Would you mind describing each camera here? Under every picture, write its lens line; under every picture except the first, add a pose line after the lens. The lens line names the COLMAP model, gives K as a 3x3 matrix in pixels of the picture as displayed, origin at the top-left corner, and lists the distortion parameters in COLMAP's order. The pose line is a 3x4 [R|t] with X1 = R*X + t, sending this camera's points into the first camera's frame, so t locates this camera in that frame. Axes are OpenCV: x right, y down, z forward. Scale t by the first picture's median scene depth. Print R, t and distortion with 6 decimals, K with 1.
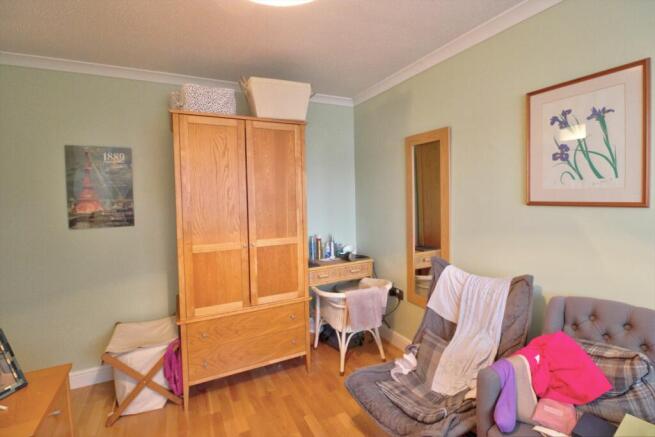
lens RADIAL K [[301.5, 0, 331.3], [0, 301.5, 209.9], [0, 0, 1]] dist [-0.001809, -0.010507]
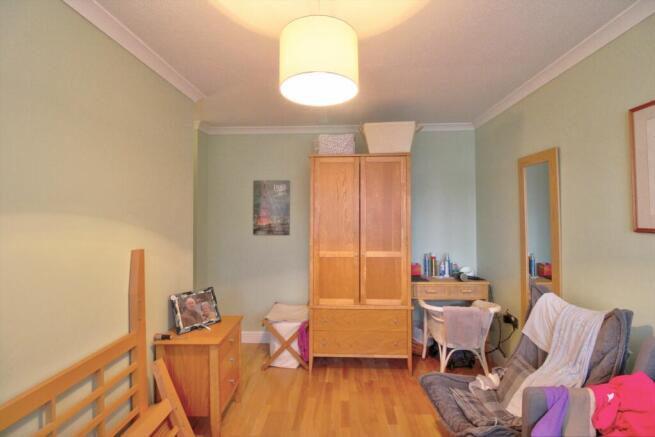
lens RADIAL K [[301.5, 0, 331.3], [0, 301.5, 209.9], [0, 0, 1]] dist [-0.001809, -0.010507]
pose [[0.871779, 0.009943, -0.489798, 0.245166], [-0.040759, 0.997800, -0.052289, 0.000865], [0.488201, 0.065548, 0.870266, -0.169562]]
